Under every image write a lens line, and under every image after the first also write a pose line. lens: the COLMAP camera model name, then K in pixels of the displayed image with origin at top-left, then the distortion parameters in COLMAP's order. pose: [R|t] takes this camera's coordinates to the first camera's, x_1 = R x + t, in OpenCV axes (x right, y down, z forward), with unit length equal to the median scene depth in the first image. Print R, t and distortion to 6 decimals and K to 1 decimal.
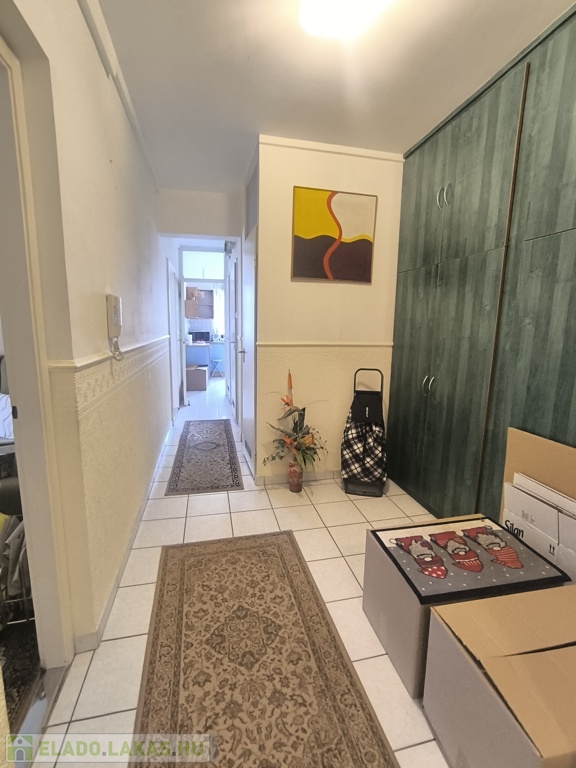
lens RADIAL K [[351.3, 0, 286.3], [0, 351.3, 381.5], [0, 0, 1]] dist [-0.022212, 0.010931]
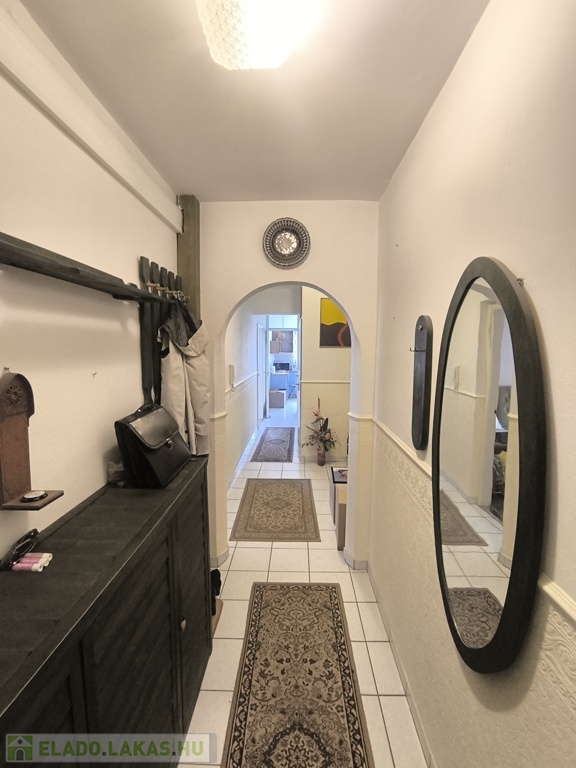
lens RADIAL K [[351.3, 0, 290.0], [0, 351.3, 387.2], [0, 0, 1]] dist [-0.022212, 0.010931]
pose [[0.970695, 0.019813, -0.239495, 0.406576], [-0.030312, 0.998730, -0.040233, -0.003524], [0.238394, 0.046314, 0.970064, -1.064625]]
